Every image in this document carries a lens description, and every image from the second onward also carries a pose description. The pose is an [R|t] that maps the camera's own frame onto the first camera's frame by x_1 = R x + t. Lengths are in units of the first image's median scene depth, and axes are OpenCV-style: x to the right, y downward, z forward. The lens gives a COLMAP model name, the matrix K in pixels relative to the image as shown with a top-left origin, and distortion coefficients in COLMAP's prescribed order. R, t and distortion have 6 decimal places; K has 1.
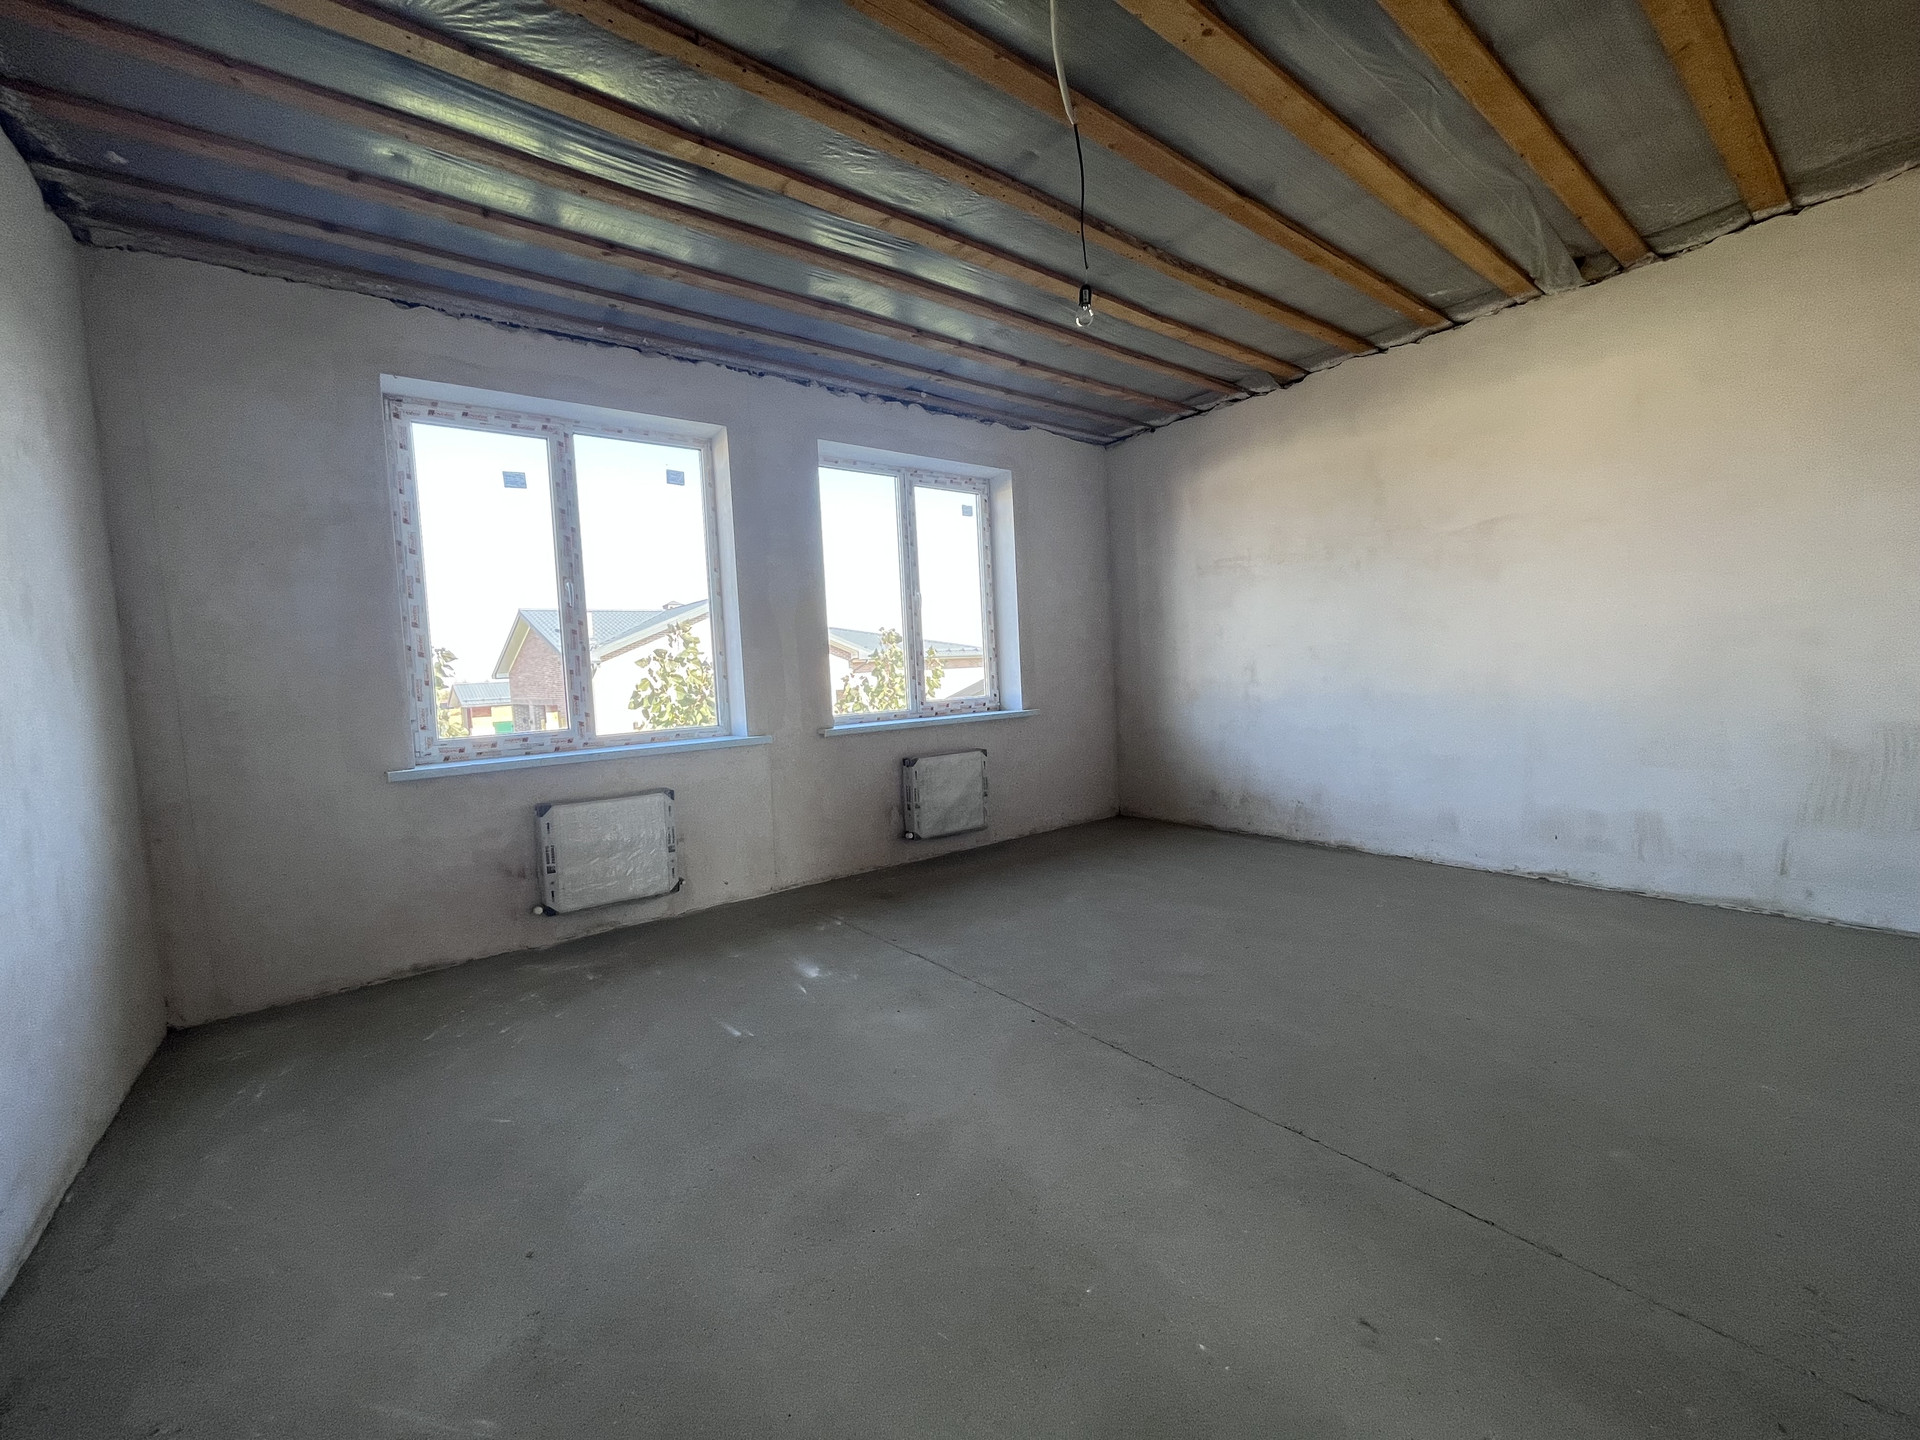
lens RADIAL K [[690.2, 0, 960.0], [0, 690.2, 720.0], [0, 0, 1]] dist [-0.000010, 0.000054]
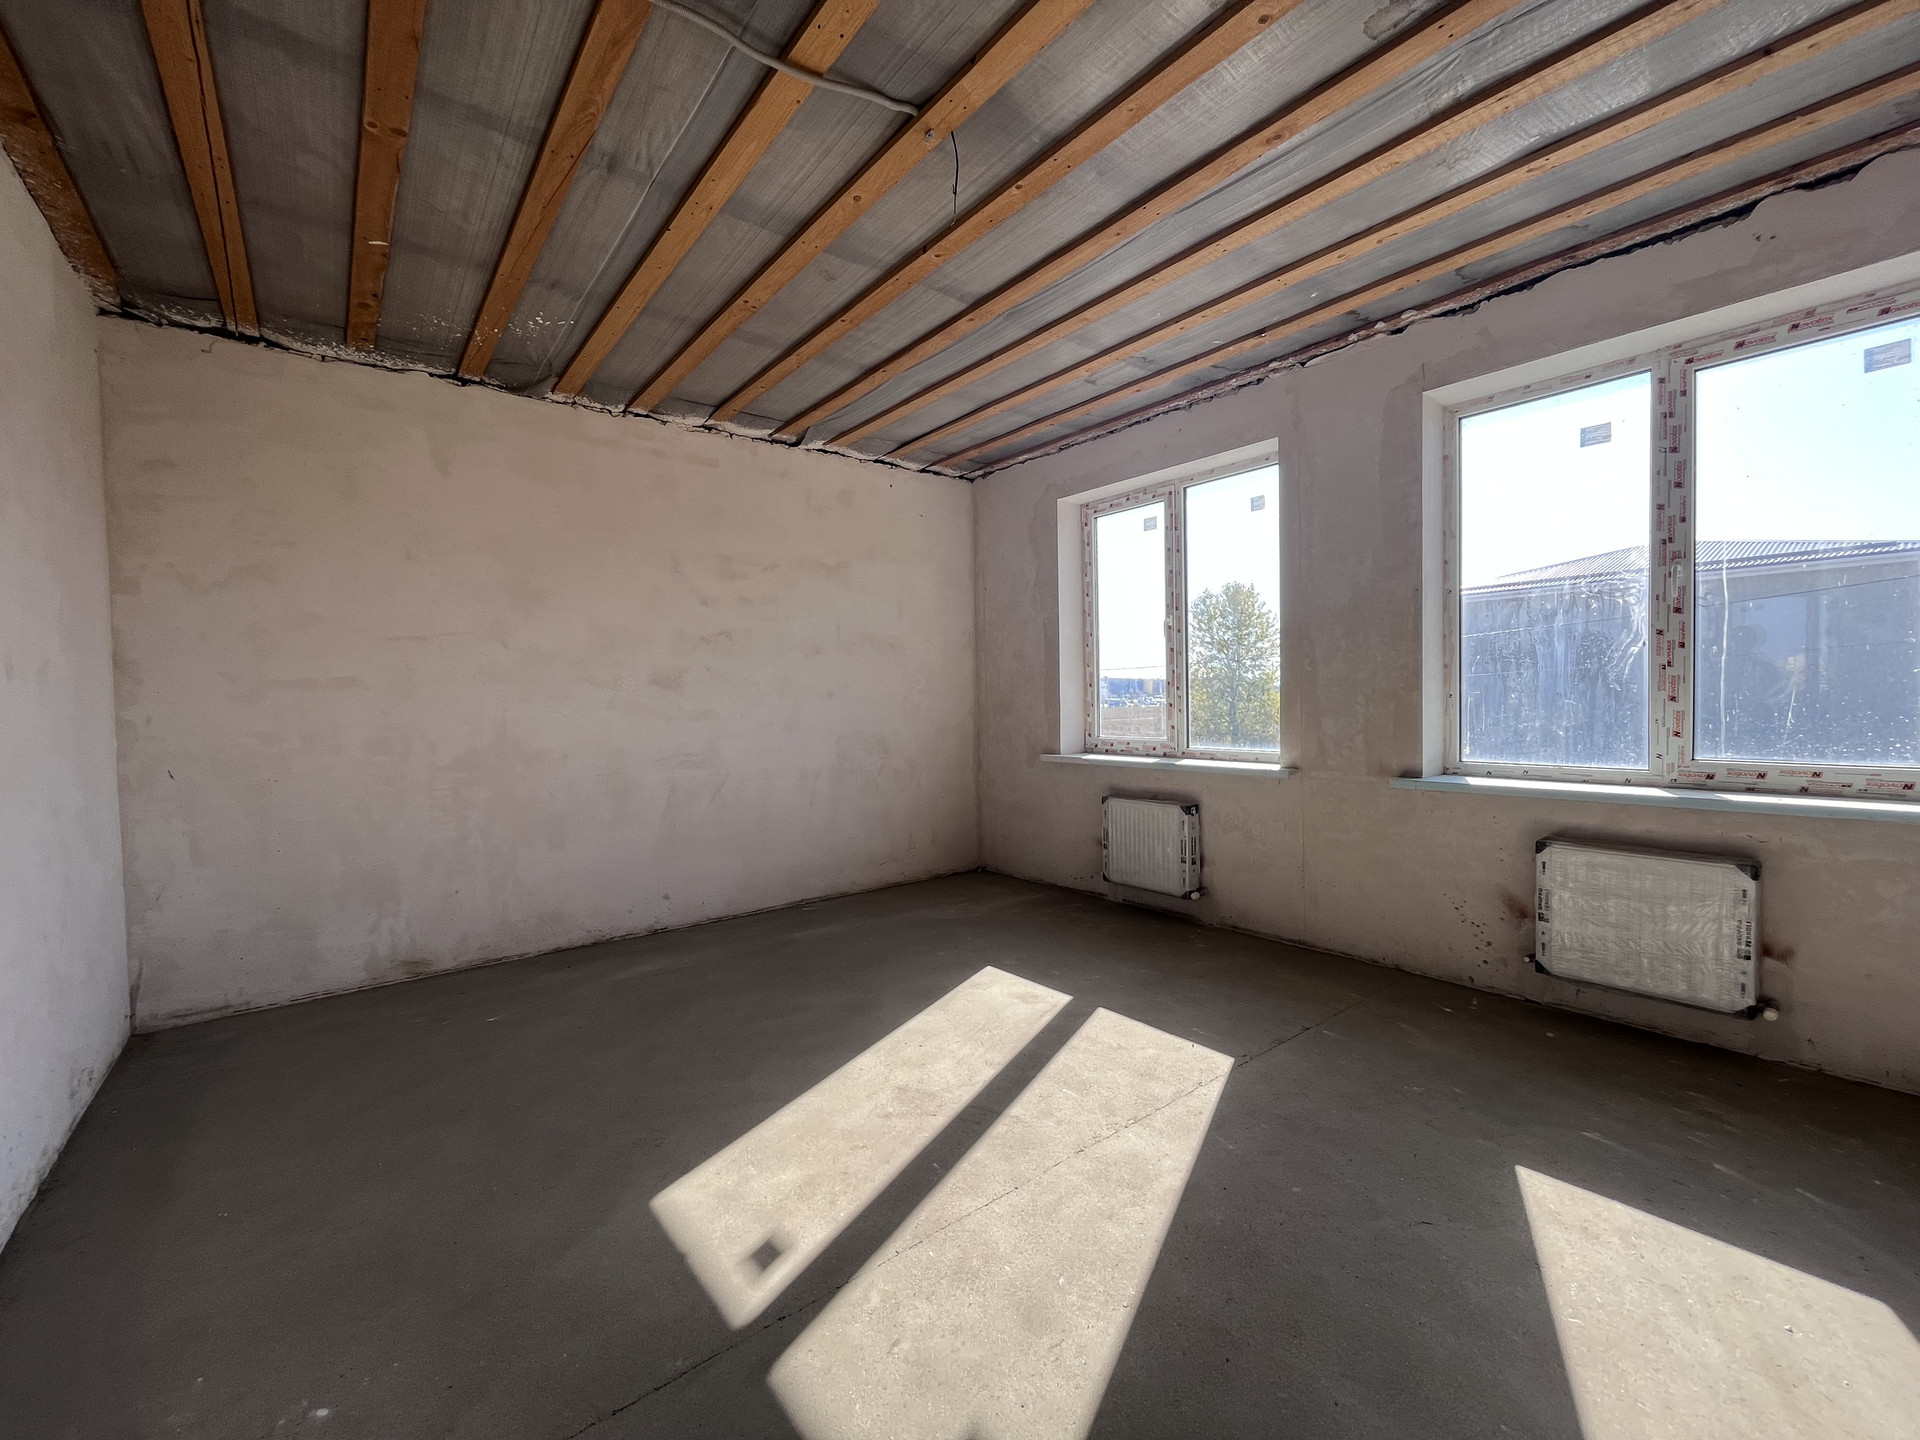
lens RADIAL K [[781.1, 0, 953.4], [0, 781.1, 715.2], [0, 0, 1]] dist [0.001591, 0.000537]
pose [[0.110934, 0.051812, -0.992476, 0.682712], [-0.065087, 0.996875, 0.044767, -0.064035], [0.991694, 0.059631, 0.113960, 0.457981]]
